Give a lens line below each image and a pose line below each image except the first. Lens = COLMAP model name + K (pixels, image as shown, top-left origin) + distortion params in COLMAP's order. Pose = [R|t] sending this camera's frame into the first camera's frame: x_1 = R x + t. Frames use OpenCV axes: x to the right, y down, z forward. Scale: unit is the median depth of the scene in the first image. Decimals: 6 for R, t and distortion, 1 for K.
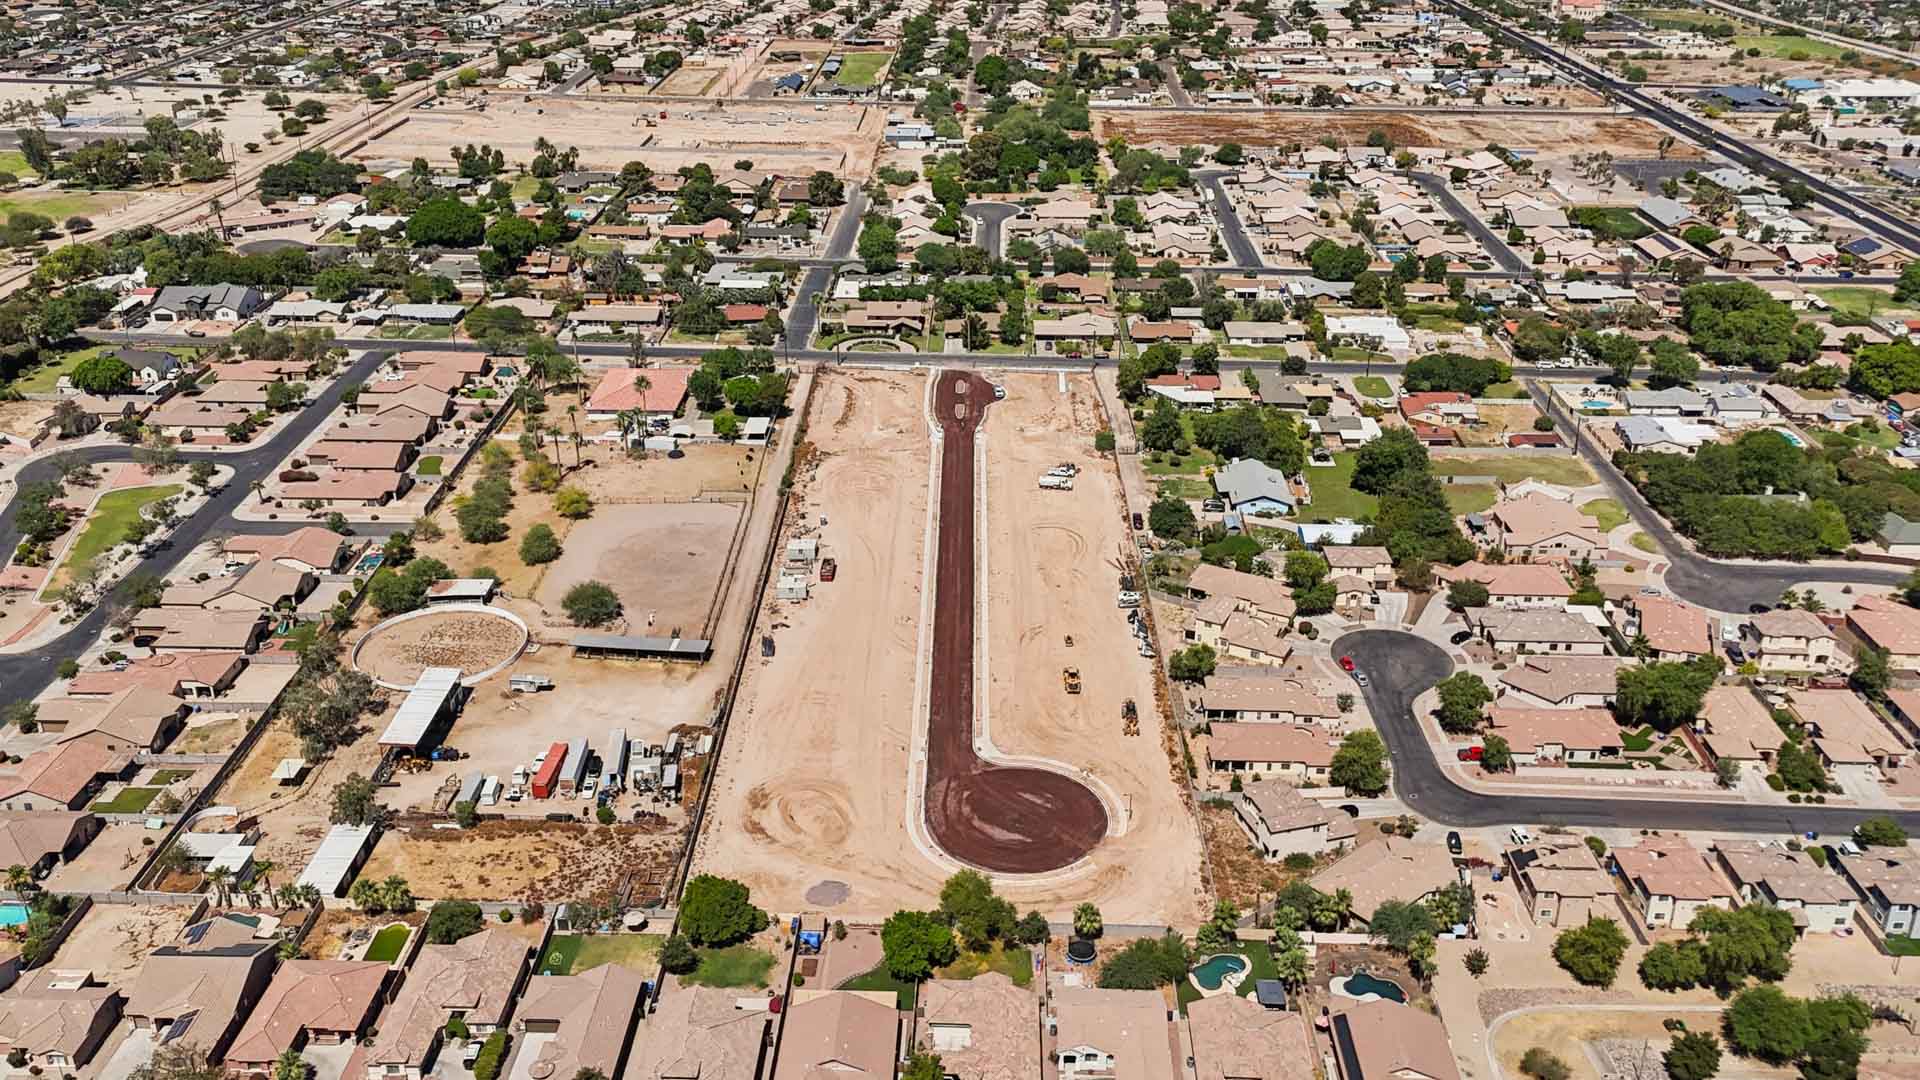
lens RADIAL K [[1492.5, 0, 897.8], [0, 1492.5, 536.2], [0, 0, 1]] dist [0.098383, -0.121400]
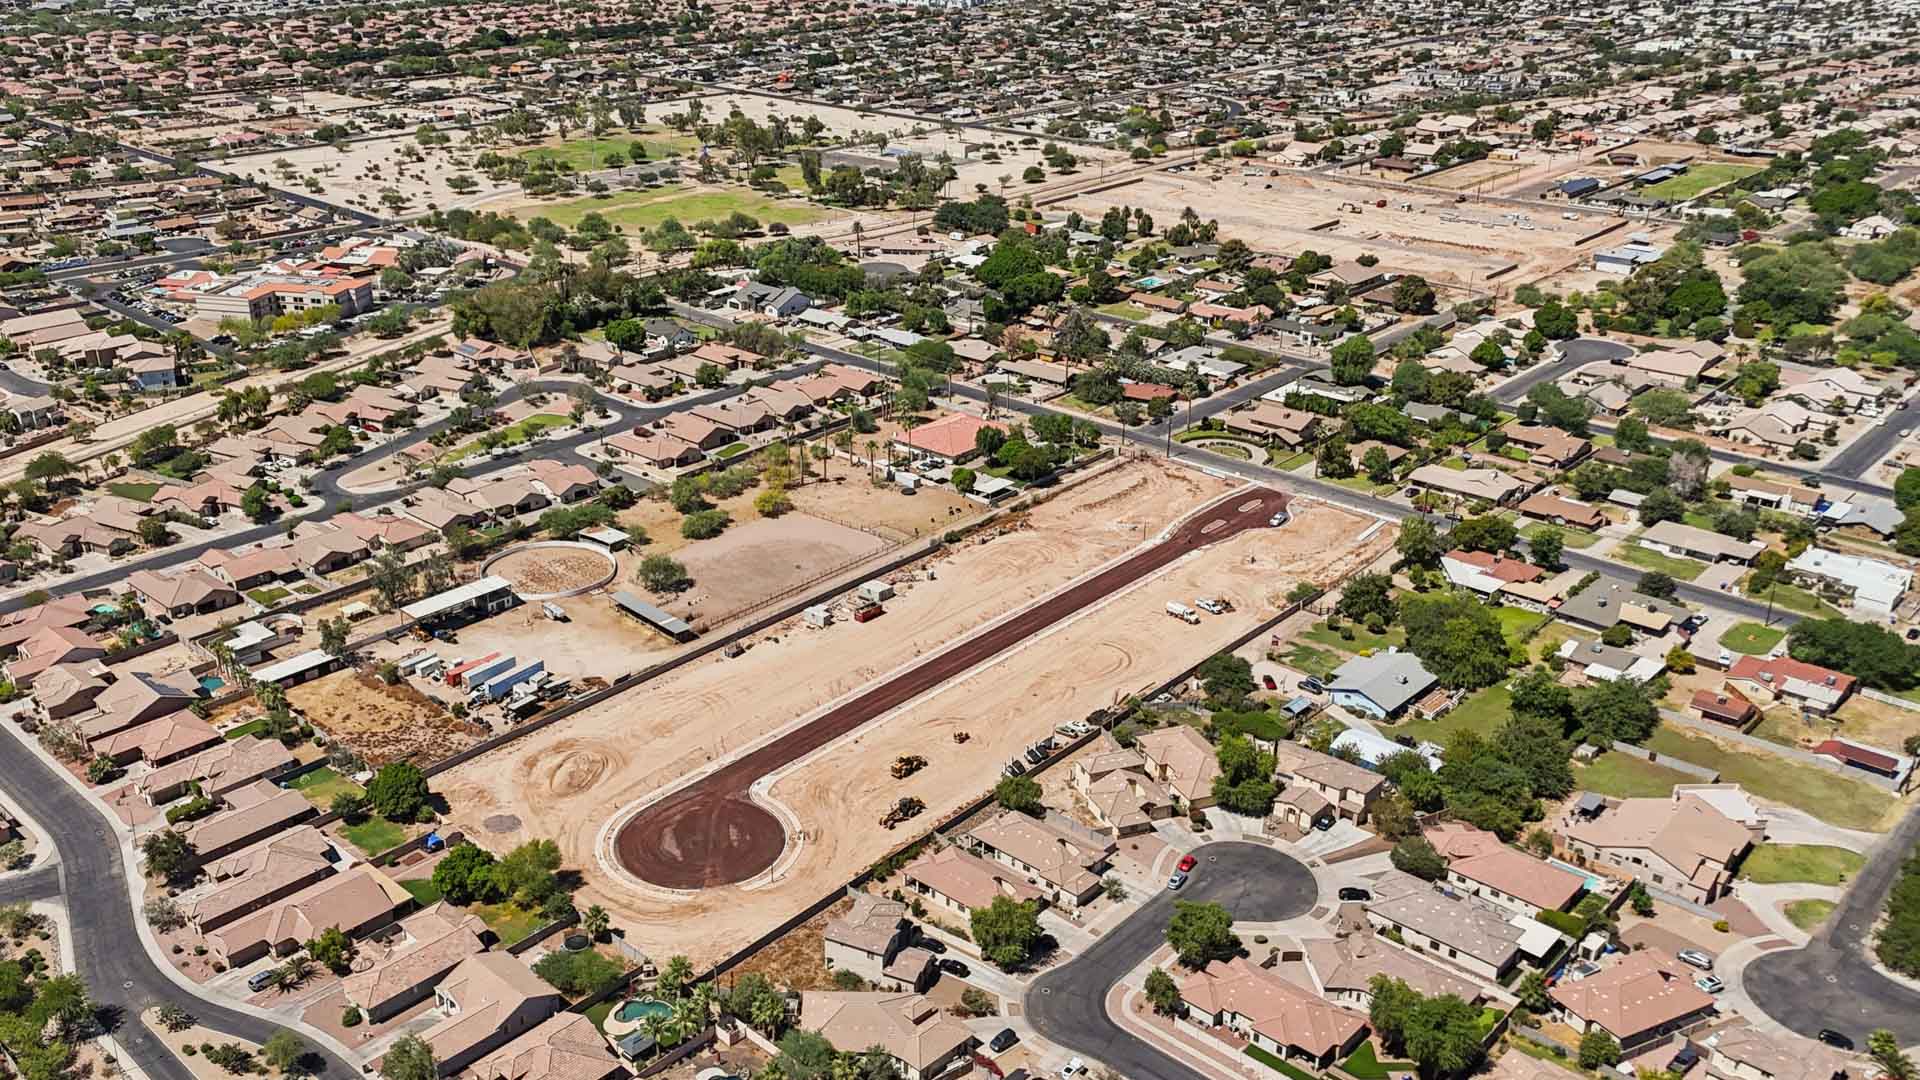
lens RADIAL K [[1515.1, 0, 846.4], [0, 1515.1, 542.6], [0, 0, 1]] dist [0.148467, -0.193108]
pose [[0.759976, 0.258866, -0.596175, 0.420421], [-0.283851, 0.957355, 0.053855, -0.057388], [0.584693, 0.128296, 0.801046, 0.092903]]
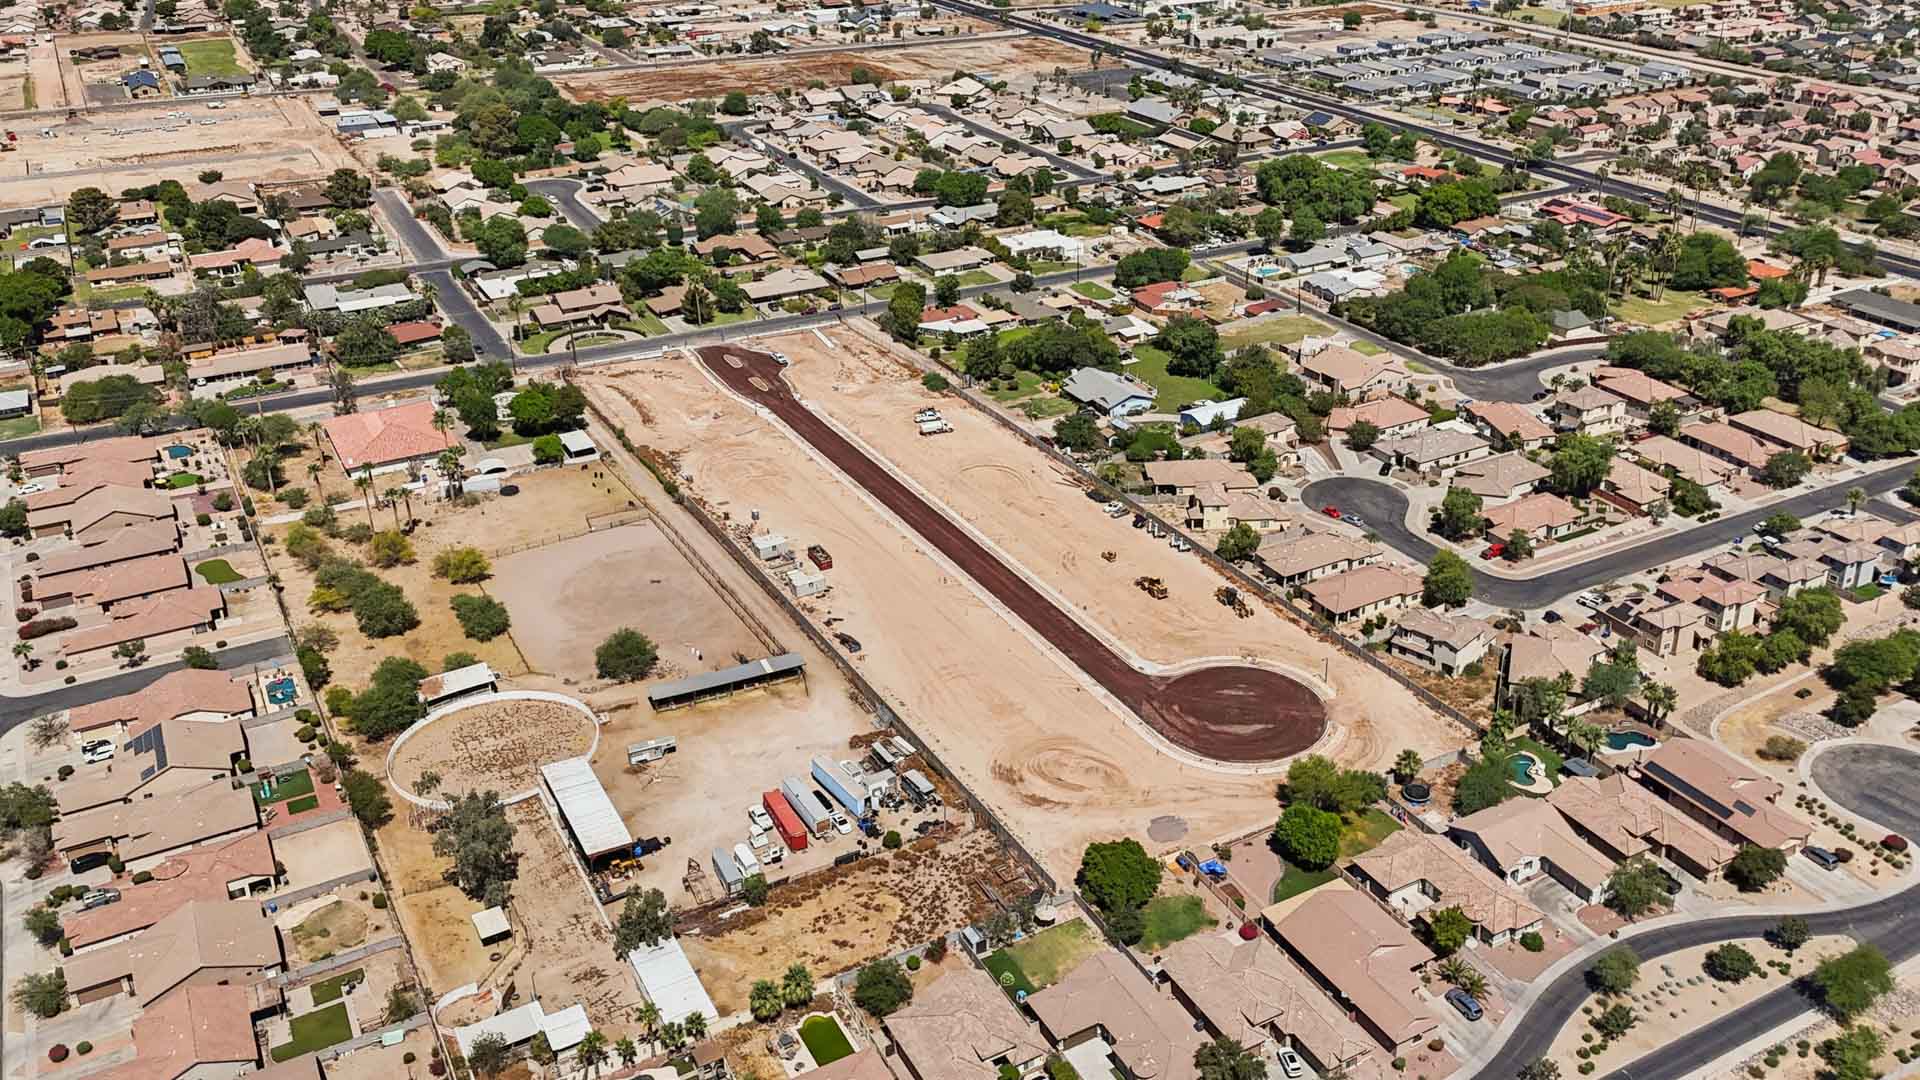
lens RADIAL K [[1582.7, 0, 975.3], [0, 1582.7, 495.1], [0, 0, 1]] dist [0.087243, -0.112713]
pose [[0.852848, -0.225915, 0.470758, -0.309728], [0.234565, 0.971230, 0.041141, -0.024137], [-0.466509, 0.075336, 0.881302, 0.065353]]
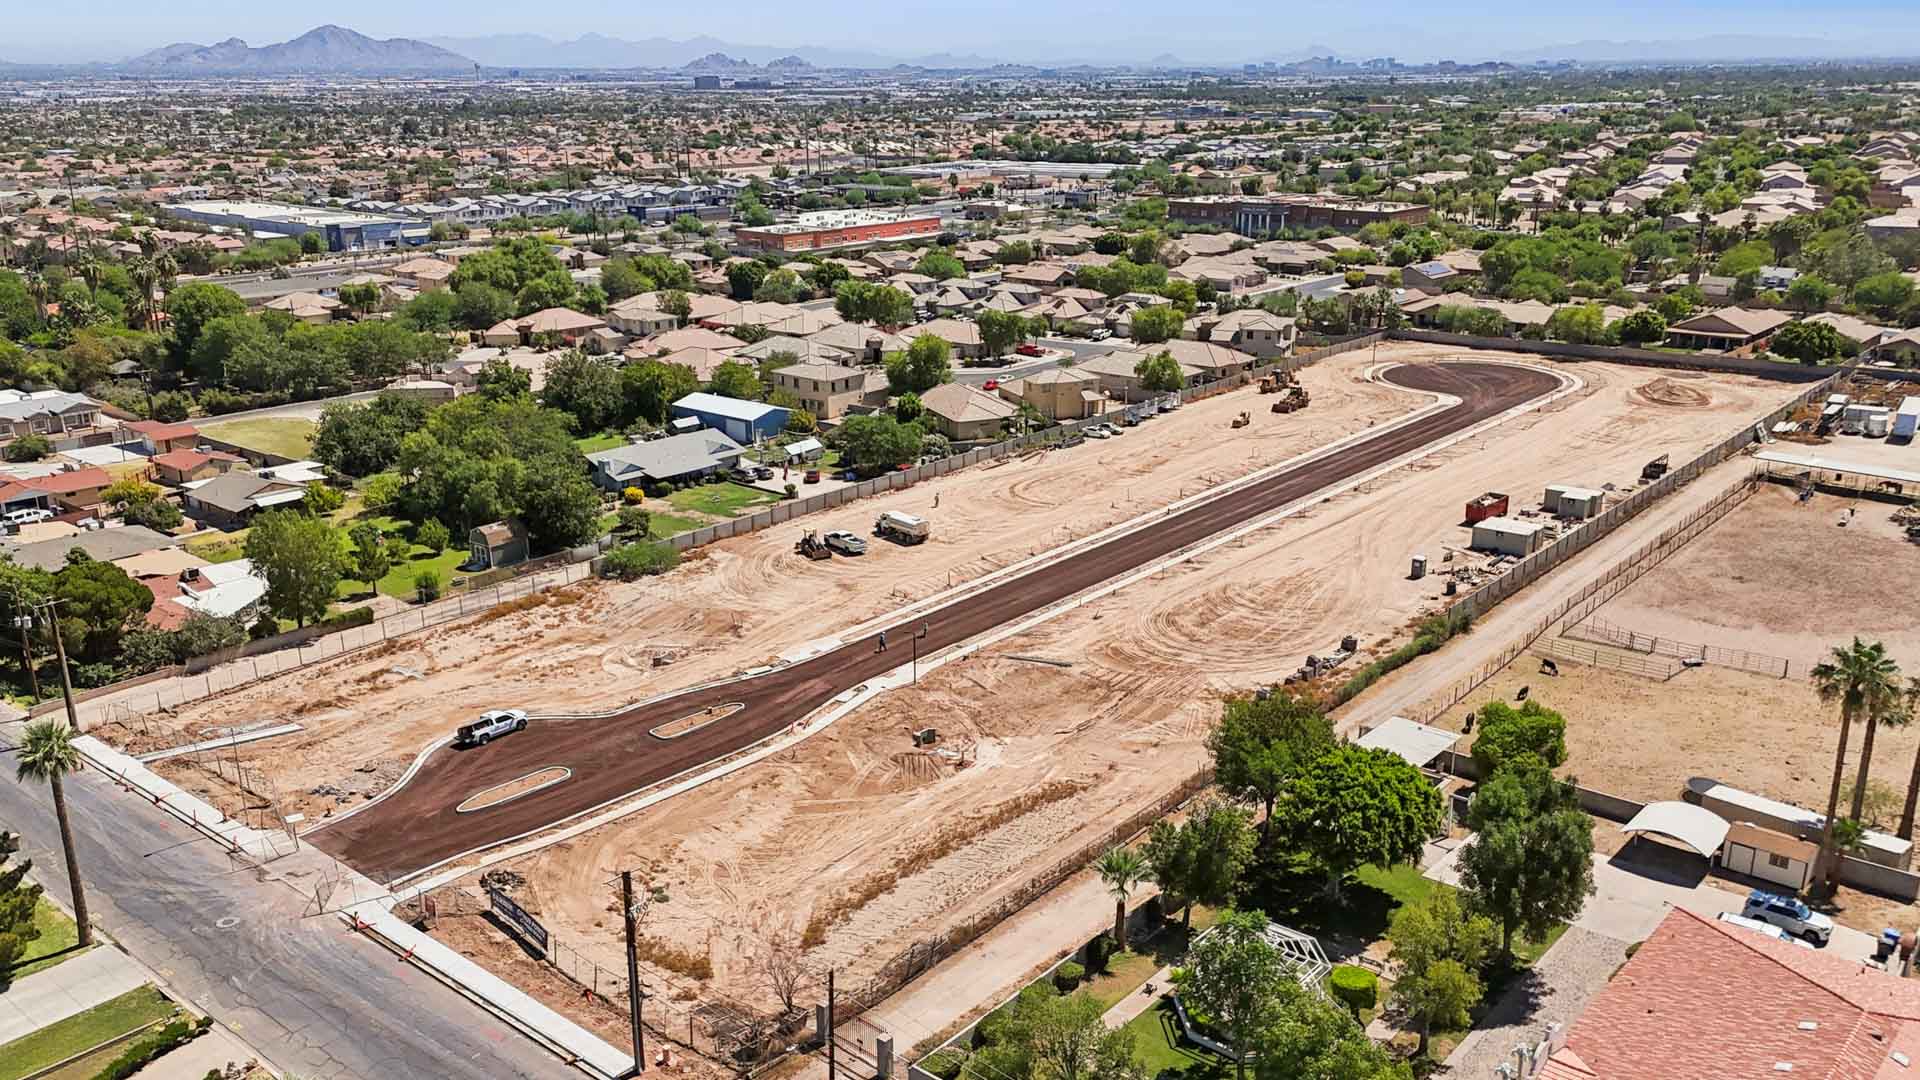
lens RADIAL K [[1616.7, 0, 960.0], [0, 1616.7, 540.0], [0, 0, 1]] dist [0.126116, -0.169027]
pose [[-0.795816, -0.155351, 0.585272, -0.186647], [0.275569, 0.767736, 0.578483, -0.280615], [-0.539203, 0.621649, -0.568167, 1.084765]]
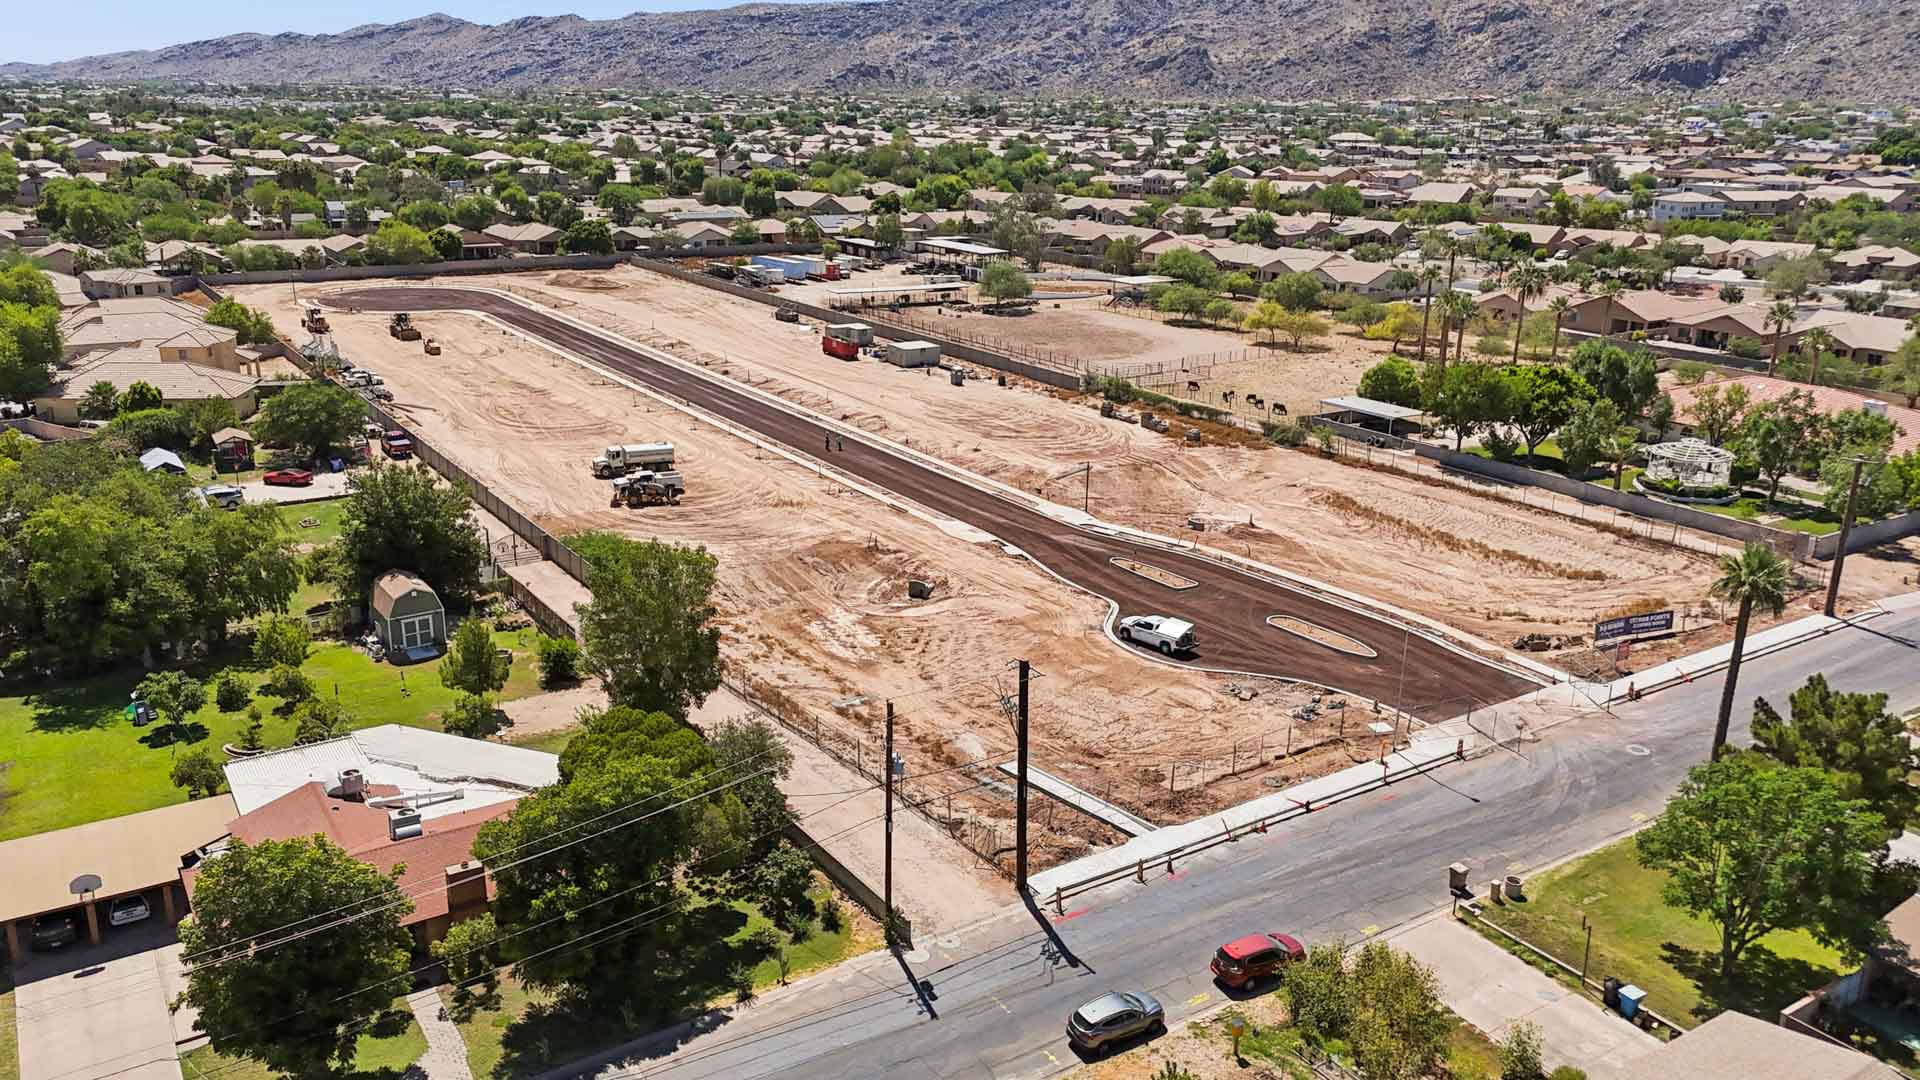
lens RADIAL K [[1442.4, 0, 996.8], [0, 1442.4, 569.5], [0, 0, 1]] dist [0.079834, -0.063590]
pose [[-0.789238, 0.187755, -0.584681, 0.225657], [-0.274681, 0.743619, 0.609575, -0.241307], [0.549230, 0.641700, -0.535320, 1.082814]]
